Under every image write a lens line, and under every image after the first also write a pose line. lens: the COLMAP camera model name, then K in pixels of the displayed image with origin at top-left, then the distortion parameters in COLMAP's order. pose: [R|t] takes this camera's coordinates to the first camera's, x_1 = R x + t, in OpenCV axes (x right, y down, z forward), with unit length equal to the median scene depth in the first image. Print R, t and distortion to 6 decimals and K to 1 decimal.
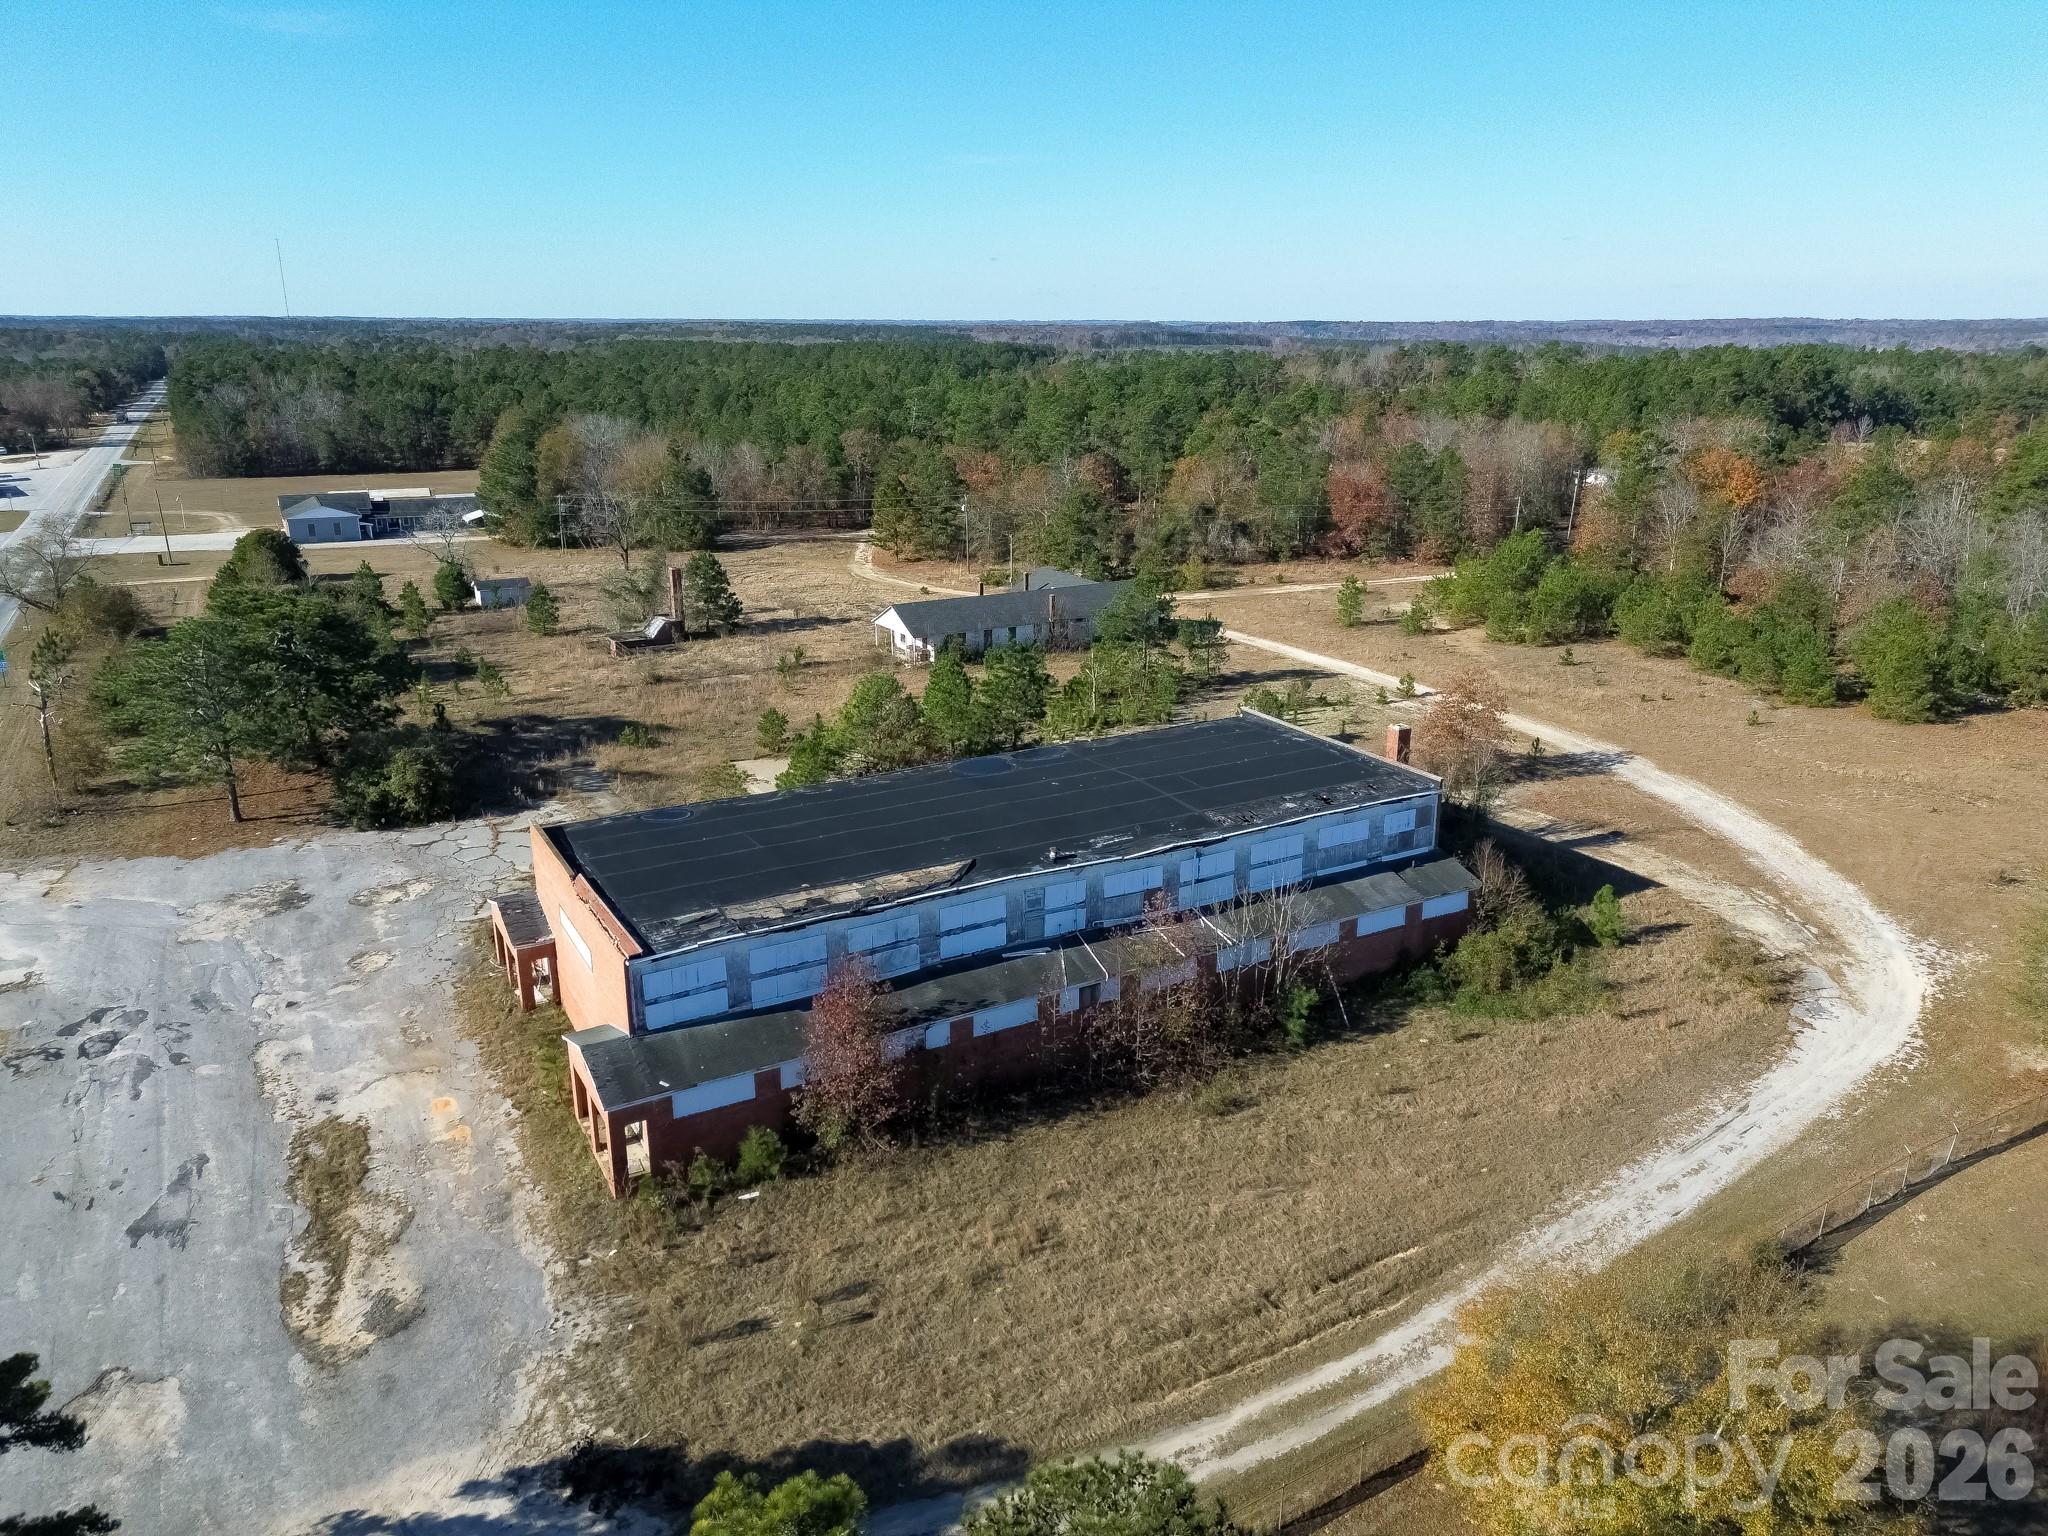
lens RADIAL K [[1440.3, 0, 1024.0], [0, 1440.3, 768.0], [0, 0, 1]] dist [0.079038, -0.077234]
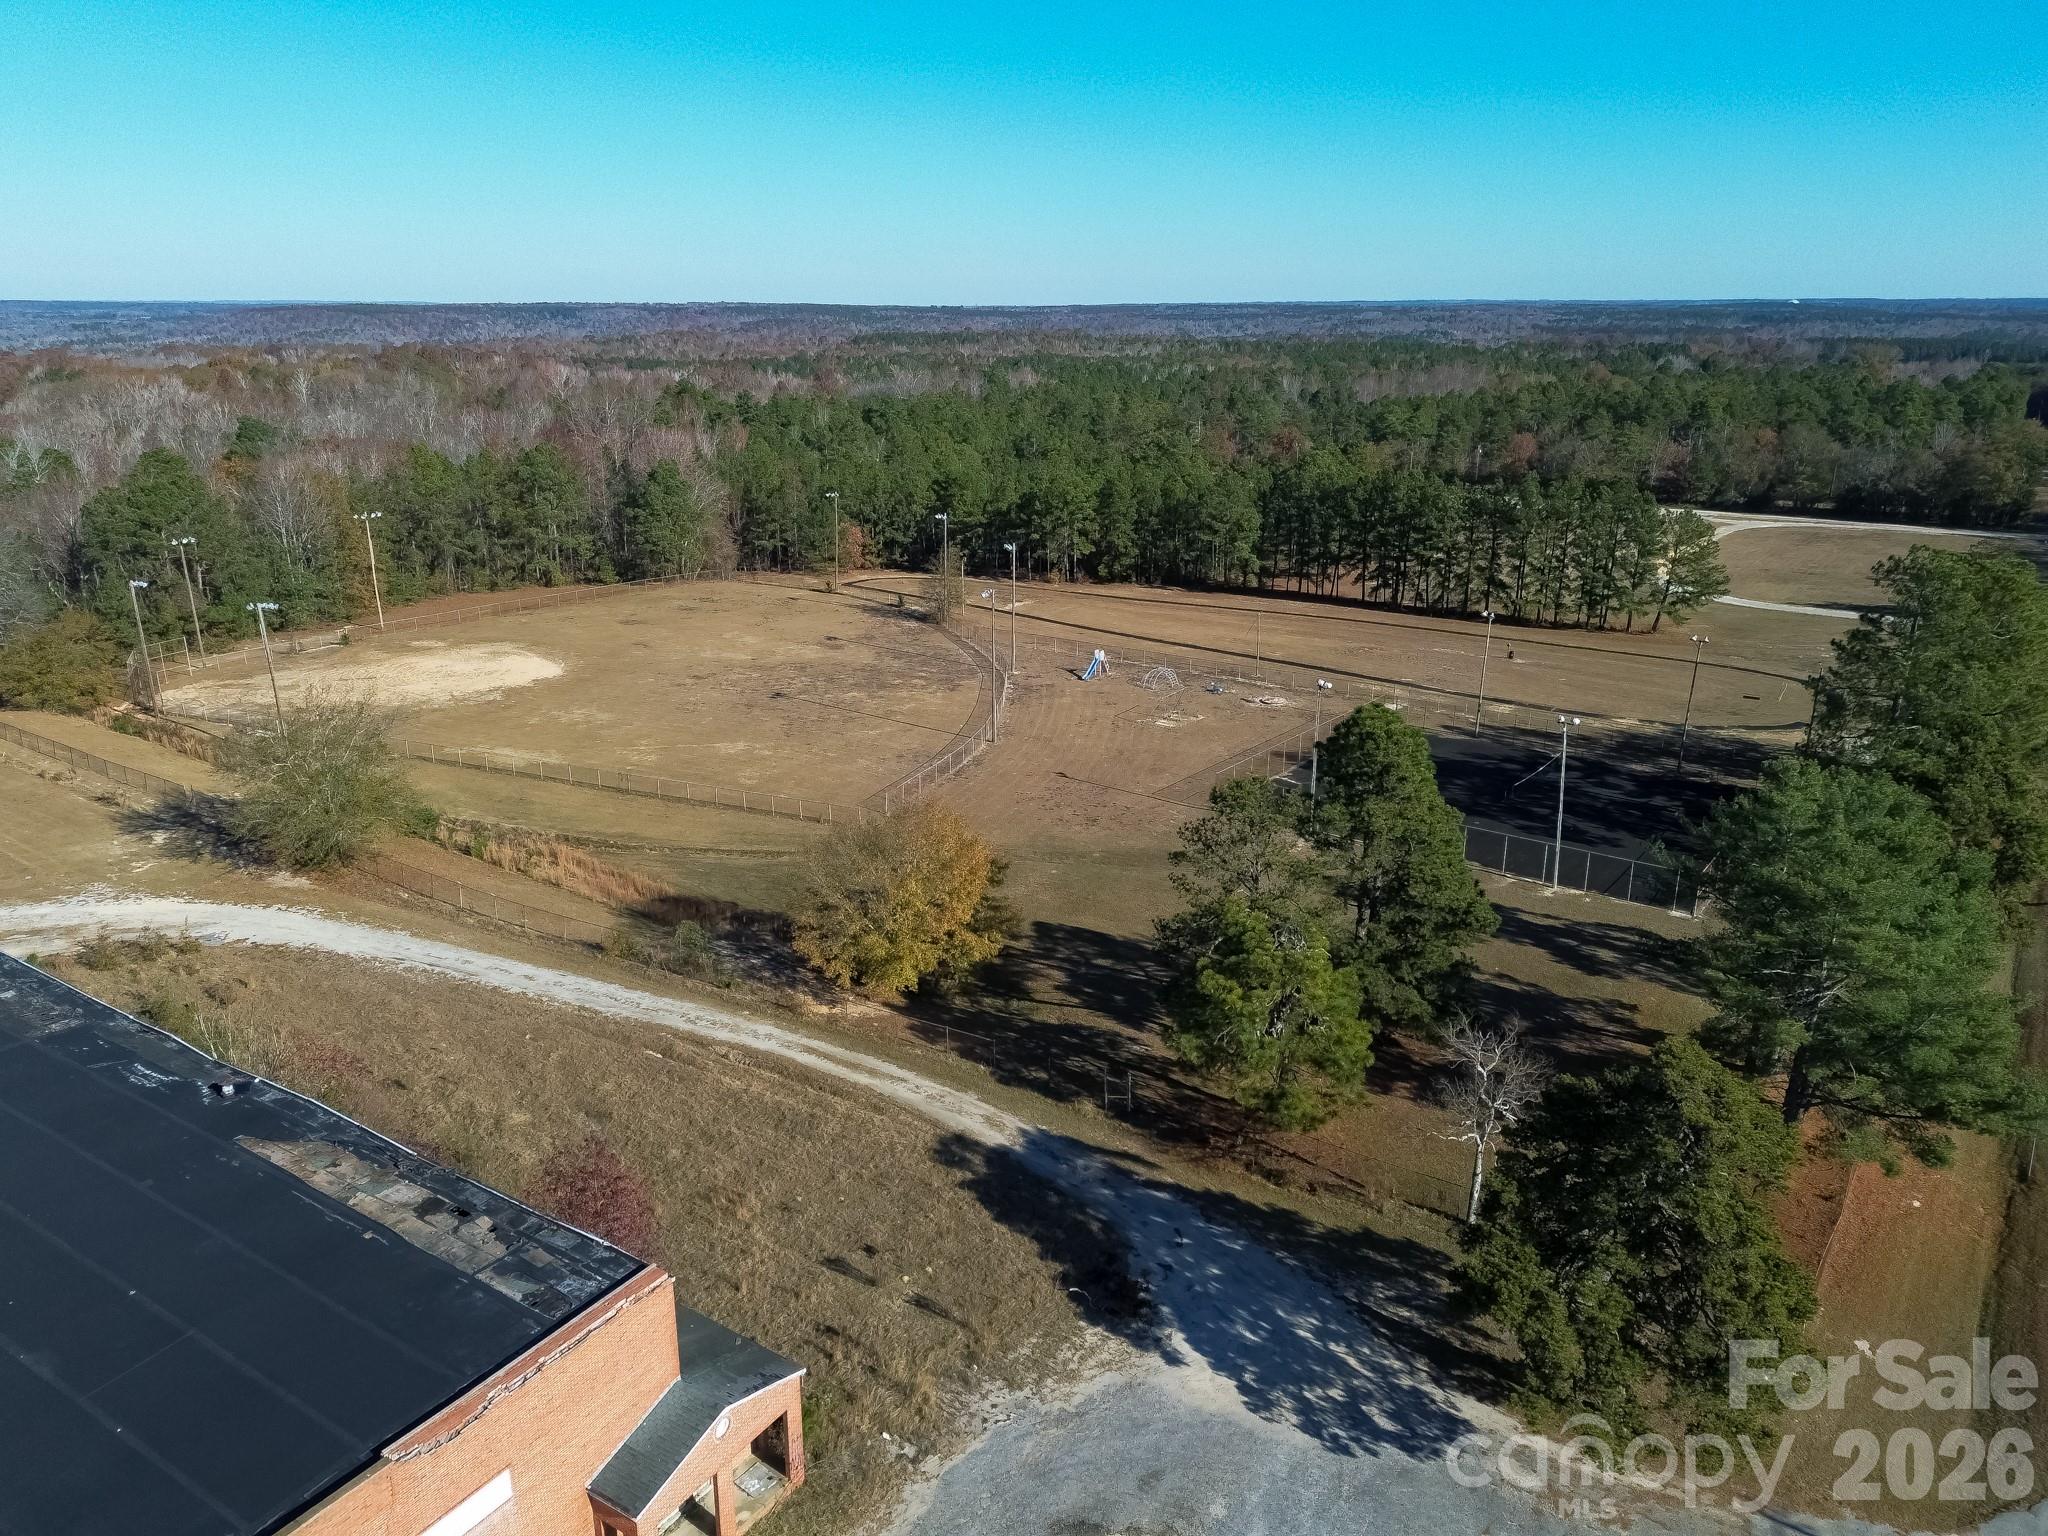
lens RADIAL K [[1438.2, 0, 1025.7], [0, 1438.2, 767.2], [0, 0, 1]] dist [0.077152, -0.071899]
pose [[-0.452534, -0.274275, 0.848520, -0.685858], [0.262638, 0.868327, 0.420748, -0.264308], [-0.852194, 0.413256, -0.320912, 0.746348]]
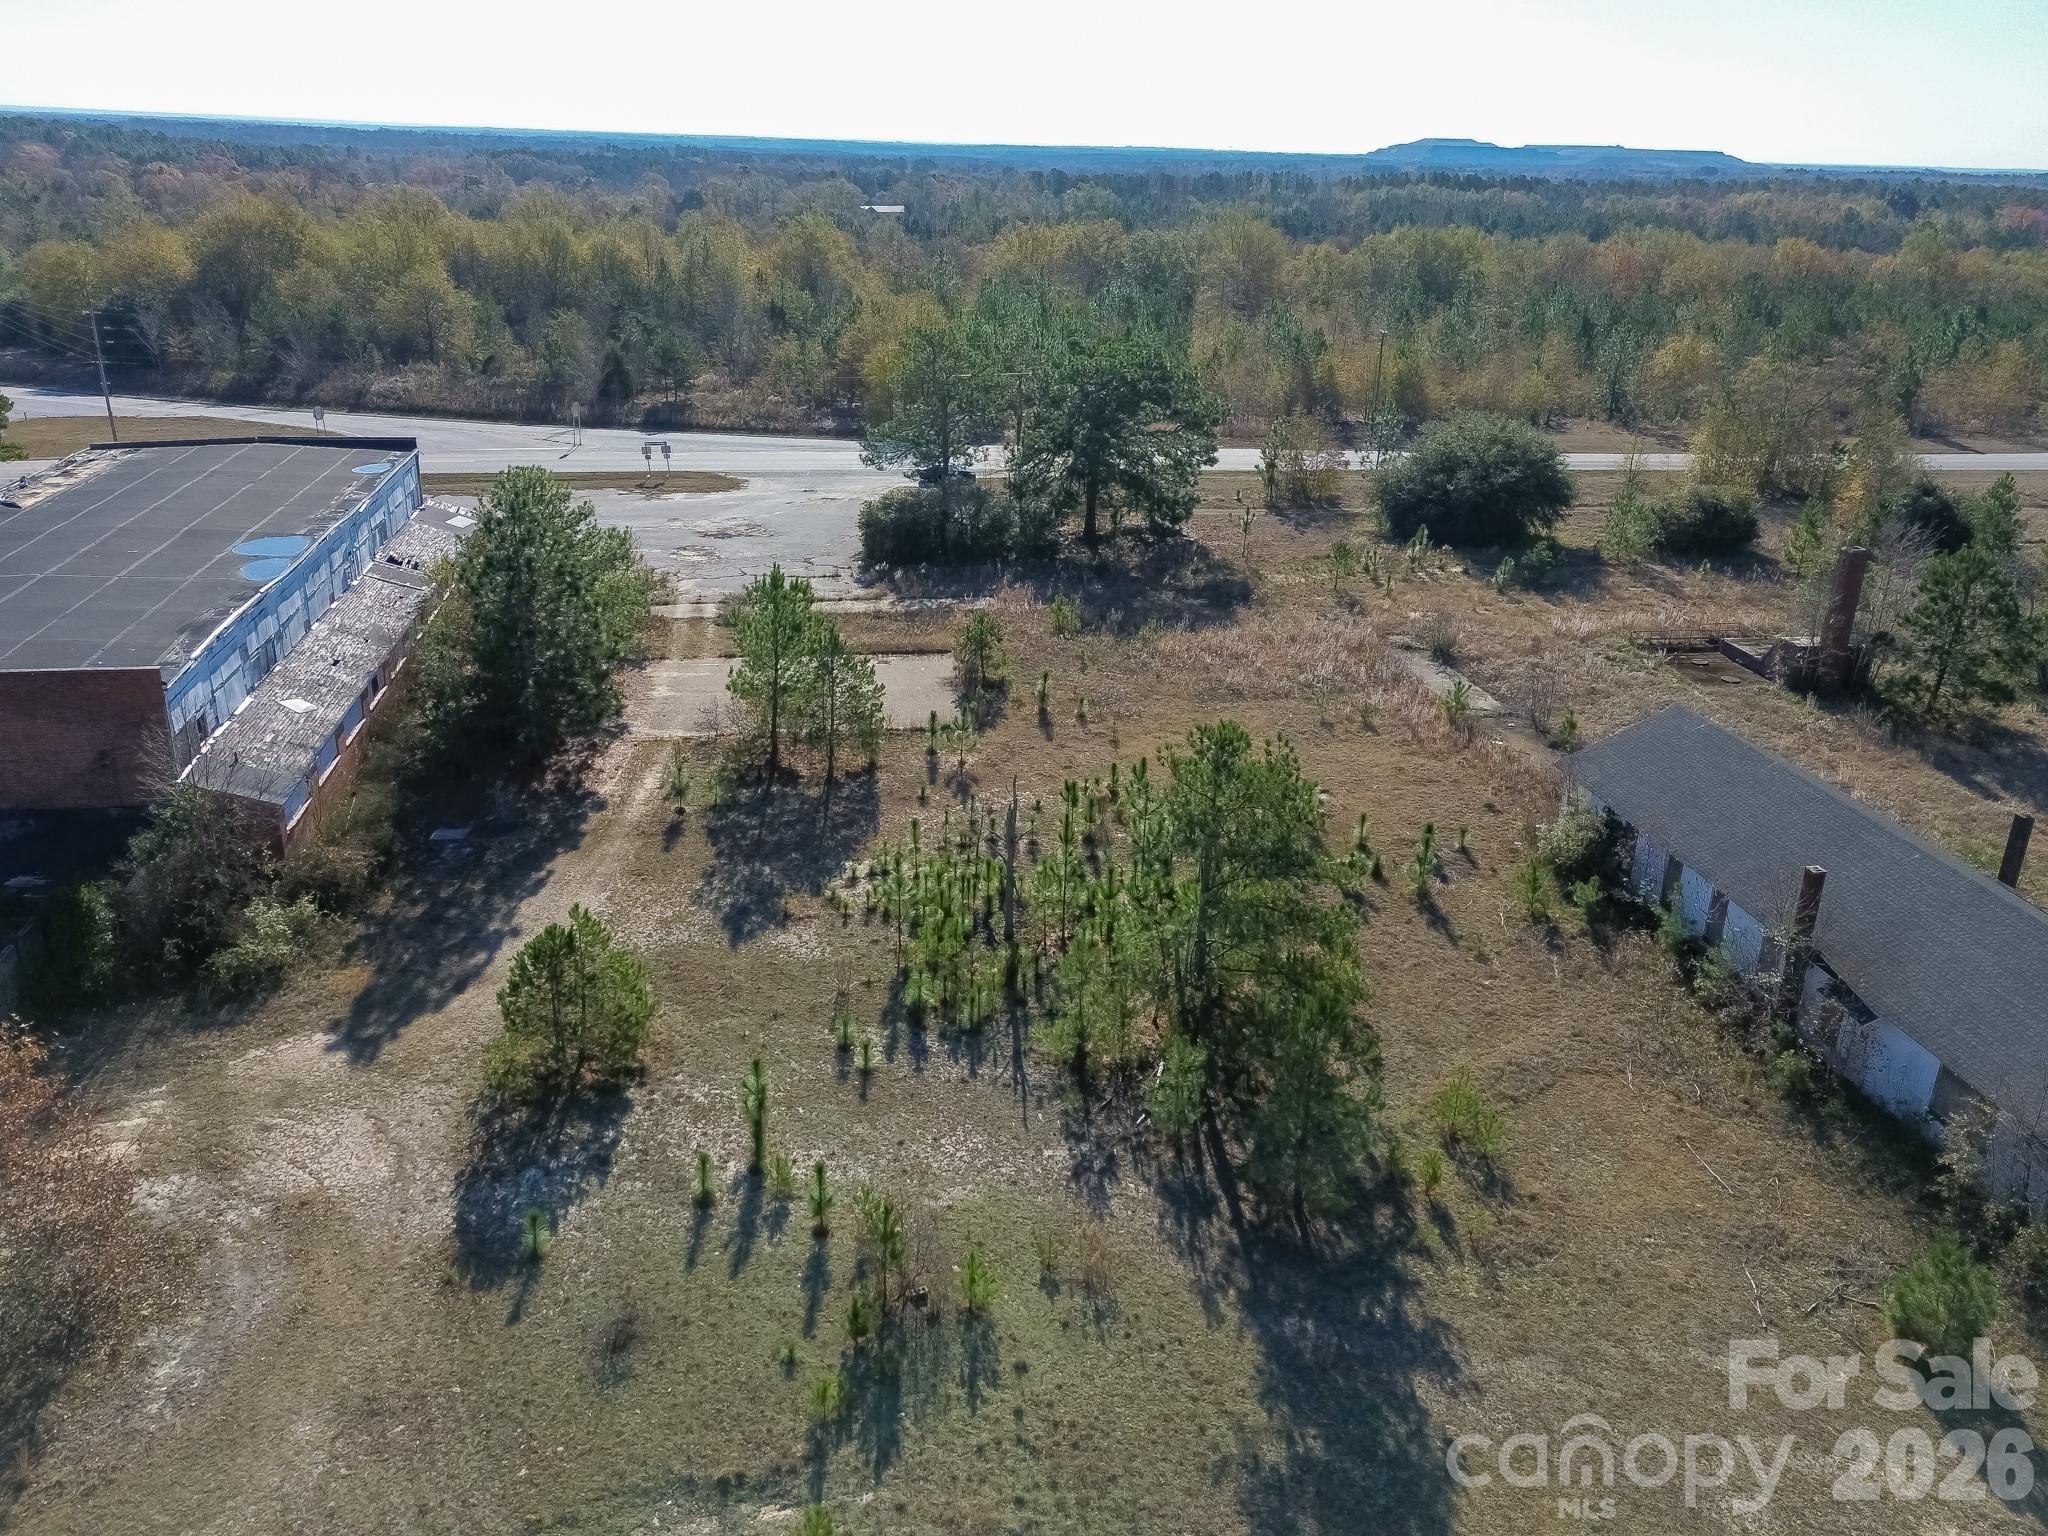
lens RADIAL K [[1595.3, 0, 1024.0], [0, 1595.3, 768.0], [0, 0, 1]] dist [0.085053, -0.084381]
pose [[-0.359525, 0.329162, -0.873152, 0.698819], [-0.301413, 0.844595, 0.442505, -0.453616], [0.883115, 0.422271, -0.204439, 1.746516]]
